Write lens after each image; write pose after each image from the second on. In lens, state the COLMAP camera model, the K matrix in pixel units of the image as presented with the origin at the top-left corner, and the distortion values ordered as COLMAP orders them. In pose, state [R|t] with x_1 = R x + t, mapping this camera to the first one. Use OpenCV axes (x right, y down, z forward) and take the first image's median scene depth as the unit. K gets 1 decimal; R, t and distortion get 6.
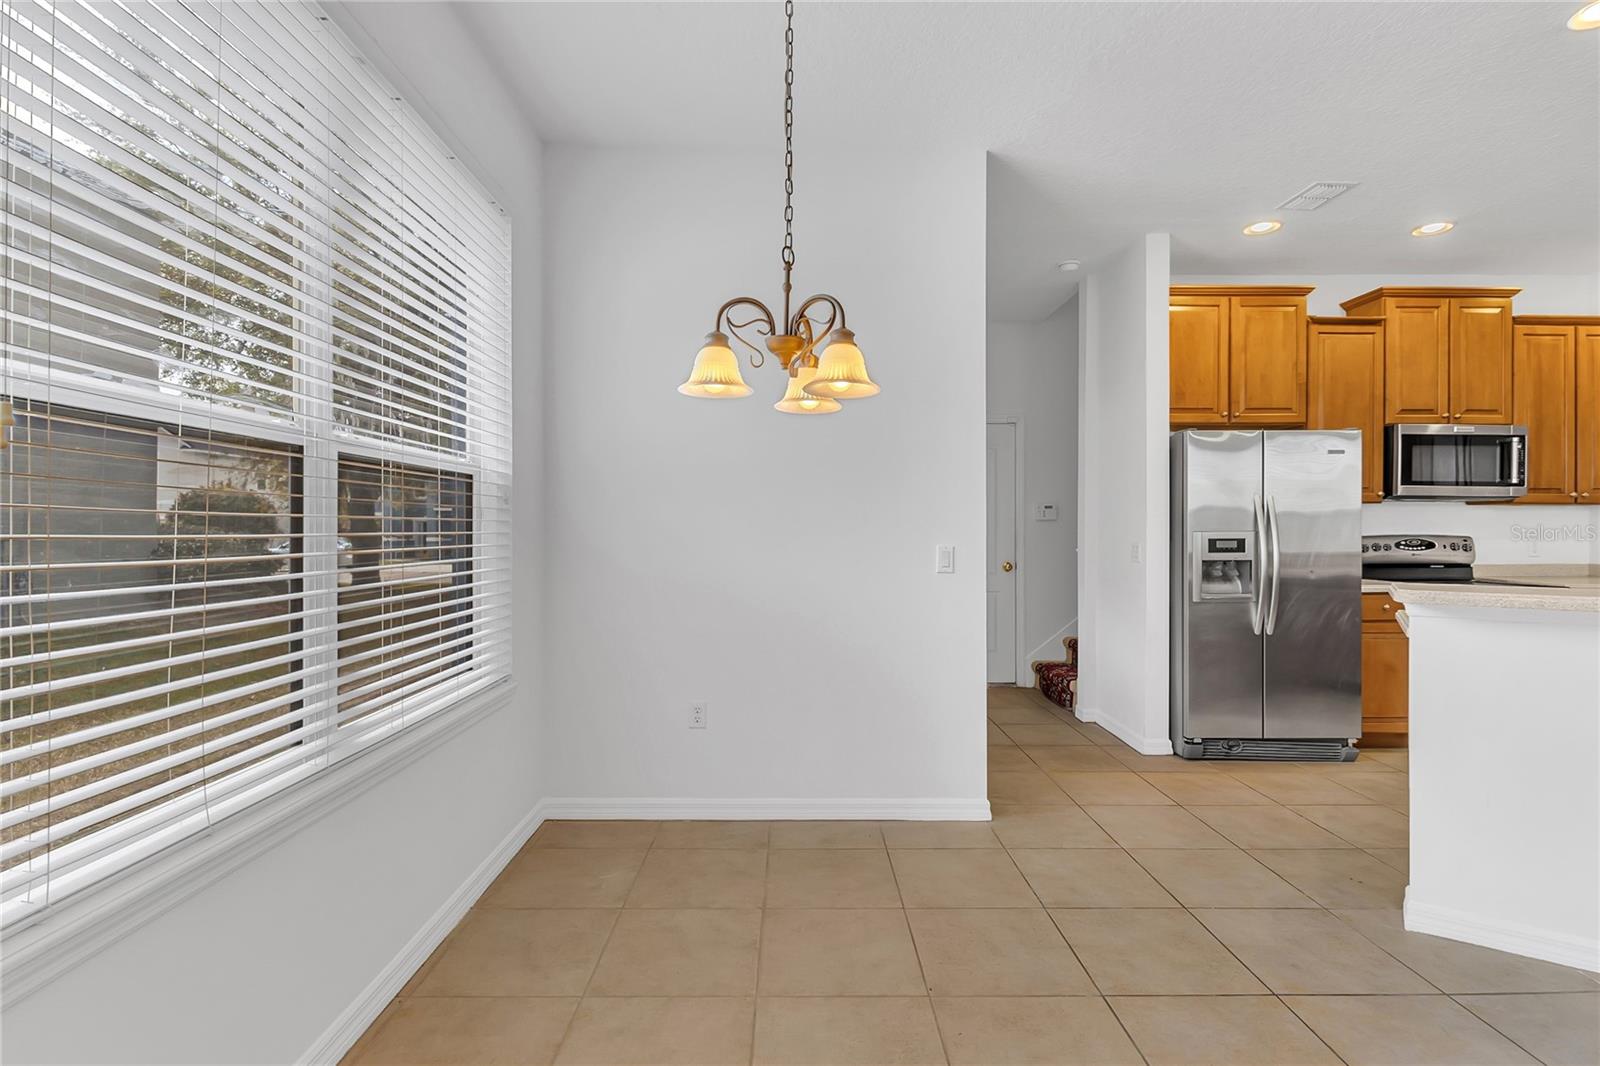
lens RADIAL K [[753.9, 0, 791.1], [0, 753.9, 529.6], [0, 0, 1]] dist [0.009908, -0.006160]
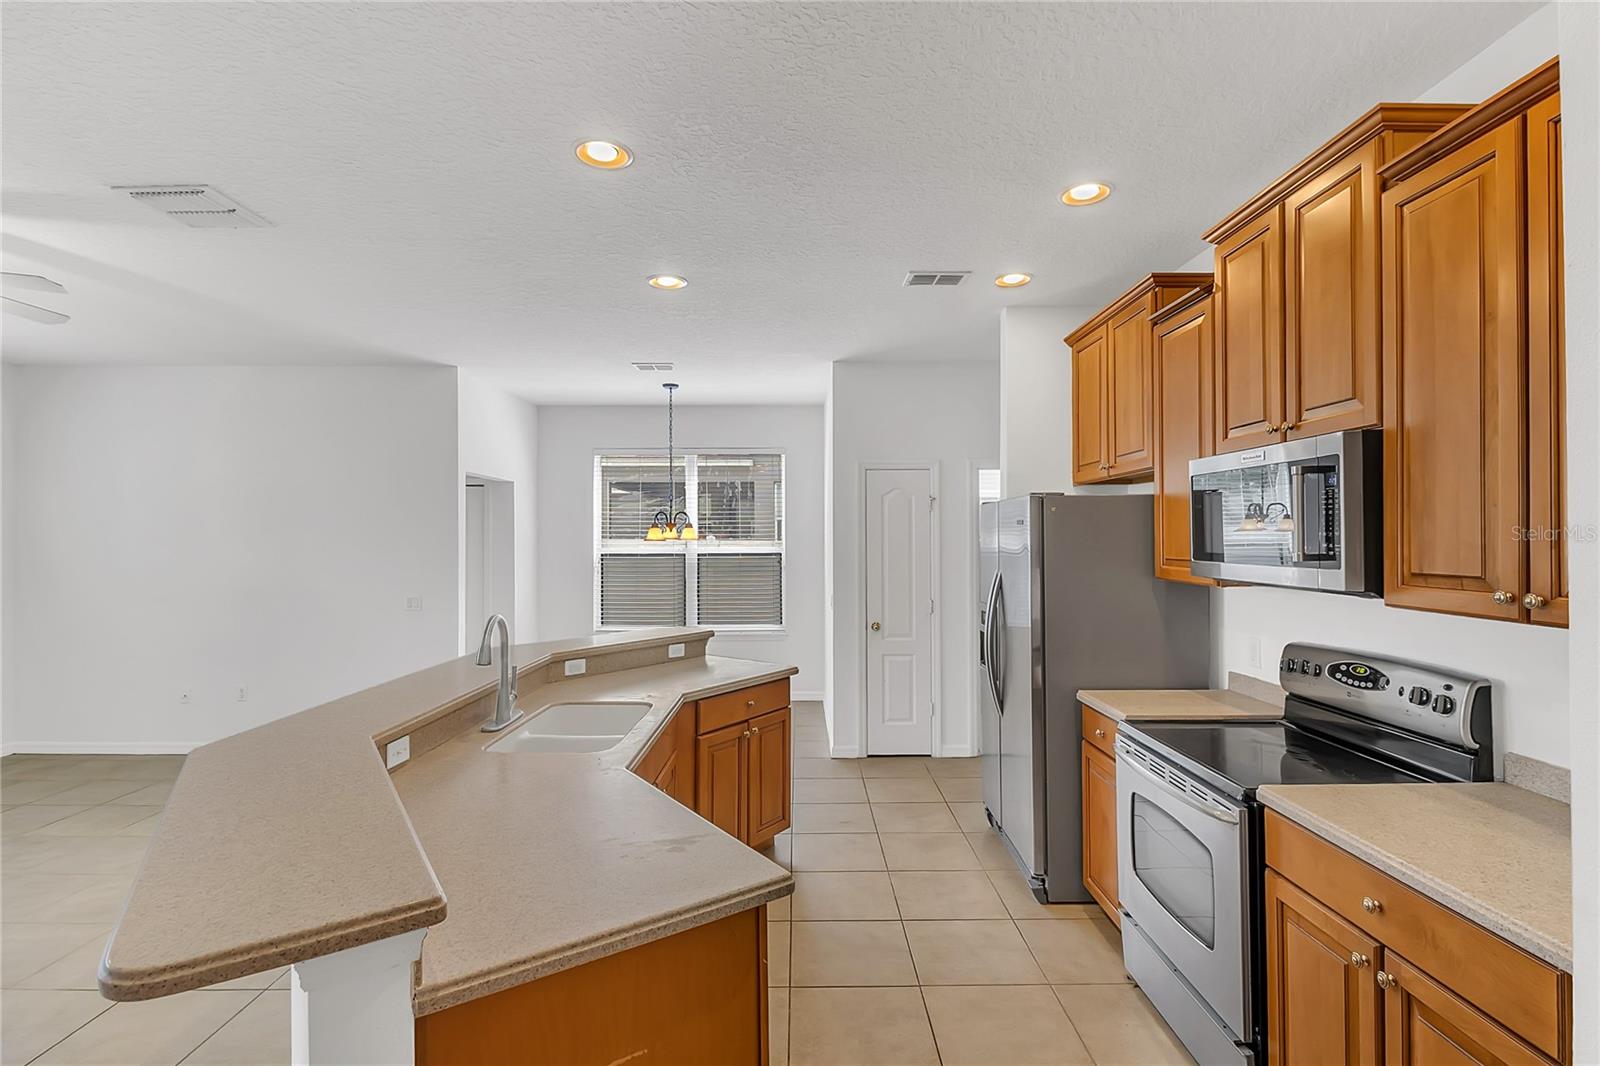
lens RADIAL K [[753.9, 0, 802.8], [0, 753.9, 530.5], [0, 0, 1]] dist [0.009908, -0.006160]
pose [[-0.003674, -0.011567, -0.999926, 1.392625], [0.006648, 0.999911, -0.011591, -0.075522], [0.999971, -0.006690, -0.003597, 0.673453]]
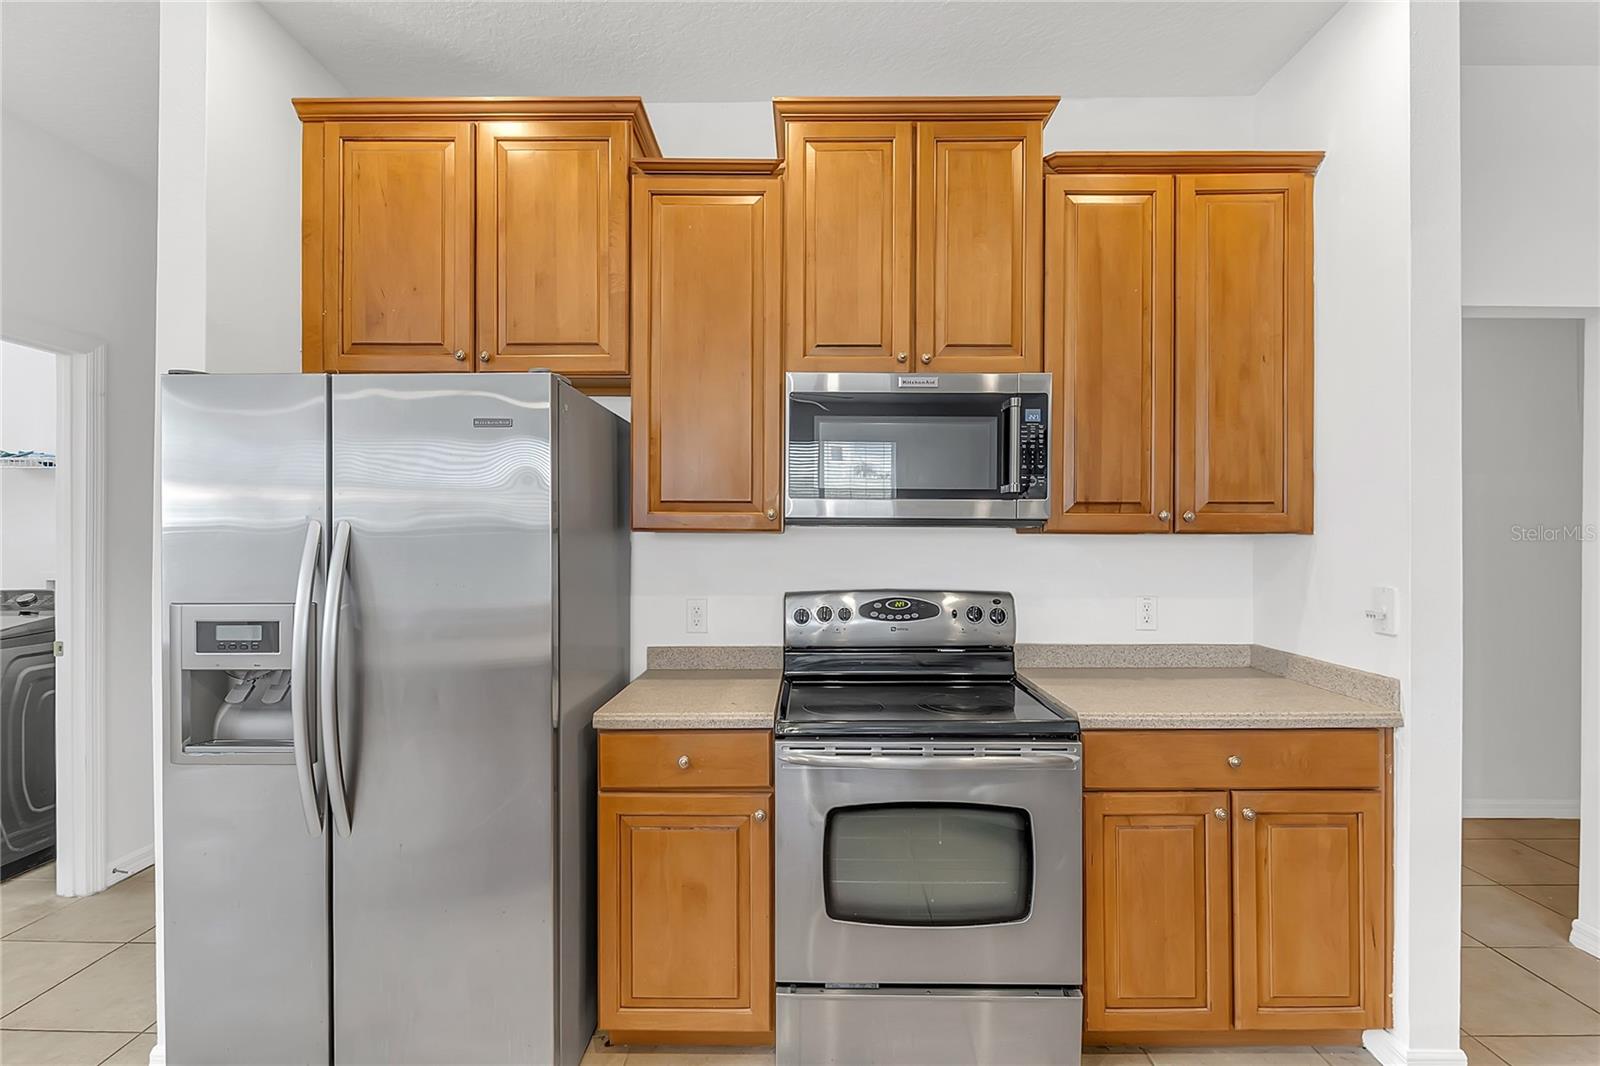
lens RADIAL K [[753.9, 0, 791.8], [0, 753.9, 536.5], [0, 0, 1]] dist [0.009908, -0.006160]
pose [[0.999829, -0.000961, -0.018479, 0.800423], [0.000949, 0.999999, -0.000639, -0.032003], [0.018480, 0.000622, 0.999829, 0.502289]]
